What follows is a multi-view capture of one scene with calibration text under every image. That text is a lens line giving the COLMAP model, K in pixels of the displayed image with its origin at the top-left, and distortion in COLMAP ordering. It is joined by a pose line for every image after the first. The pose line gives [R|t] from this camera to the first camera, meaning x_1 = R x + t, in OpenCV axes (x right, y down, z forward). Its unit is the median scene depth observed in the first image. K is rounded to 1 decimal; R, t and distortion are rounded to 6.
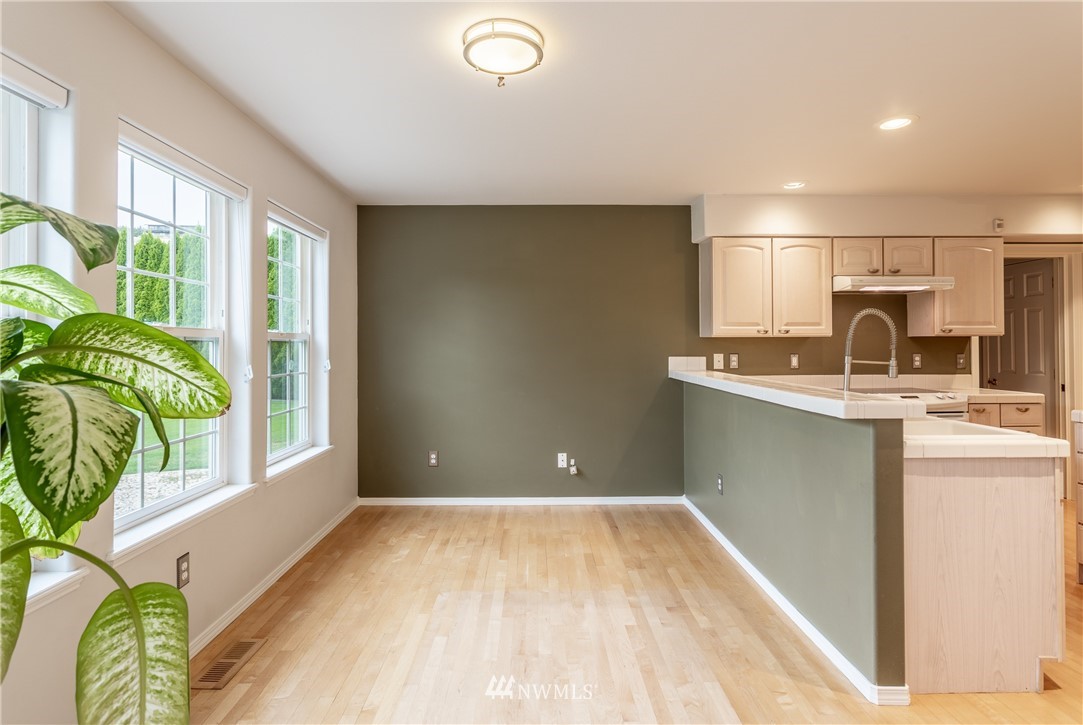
lens RADIAL K [[561.3, 0, 541.5], [0, 561.3, 338.0], [0, 0, 1]] dist [-0.000493, -0.000018]
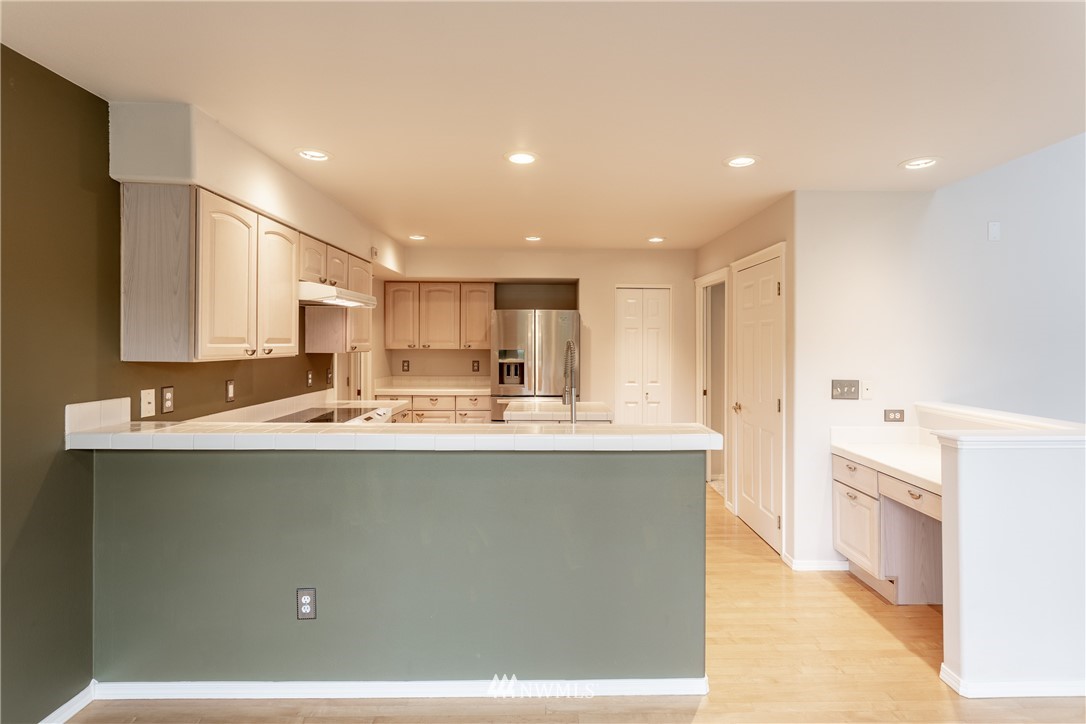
lens RADIAL K [[521.6, 0, 548.9], [0, 521.6, 343.3], [0, 0, 1]] dist [-0.000146, 0.000165]
pose [[0.004178, 0.003410, 0.999985, -0.221041], [-0.014797, 0.999885, -0.003348, -0.024214], [-0.999882, -0.014783, 0.004228, 0.640637]]
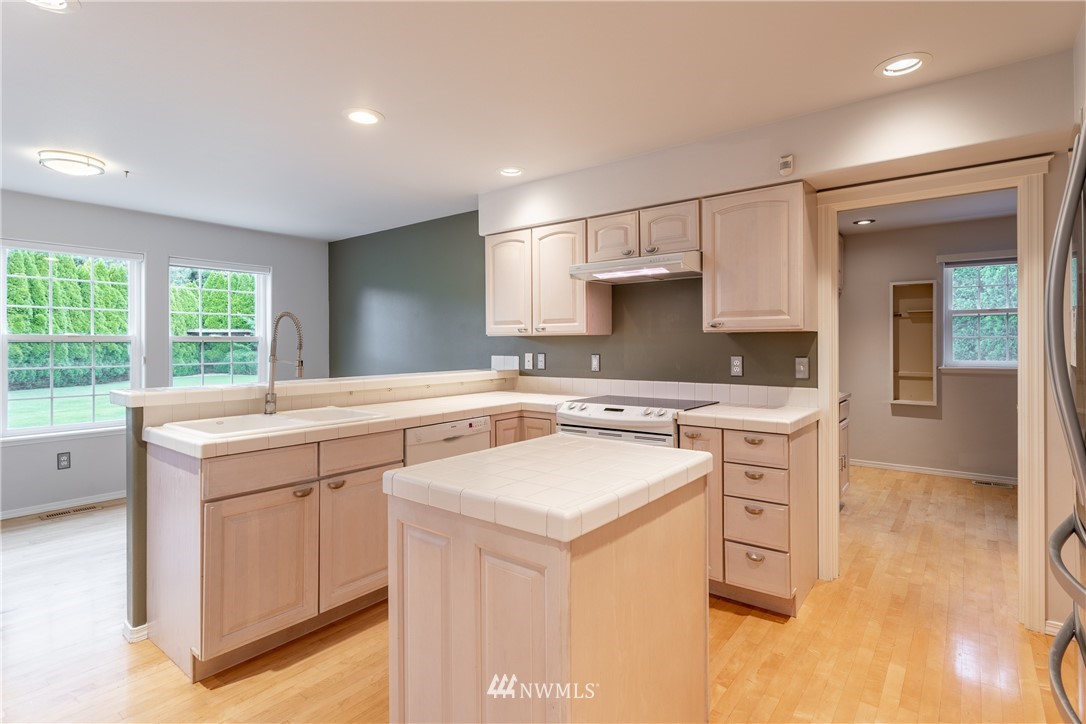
lens RADIAL K [[542.5, 0, 539.5], [0, 542.5, 340.9], [0, 0, 1]] dist [-0.000820, -0.000470]
pose [[0.777899, -0.003394, -0.628380, 0.981152], [0.009154, 0.999941, 0.005932, 0.001611], [0.628322, -0.010367, 0.777884, 0.310611]]
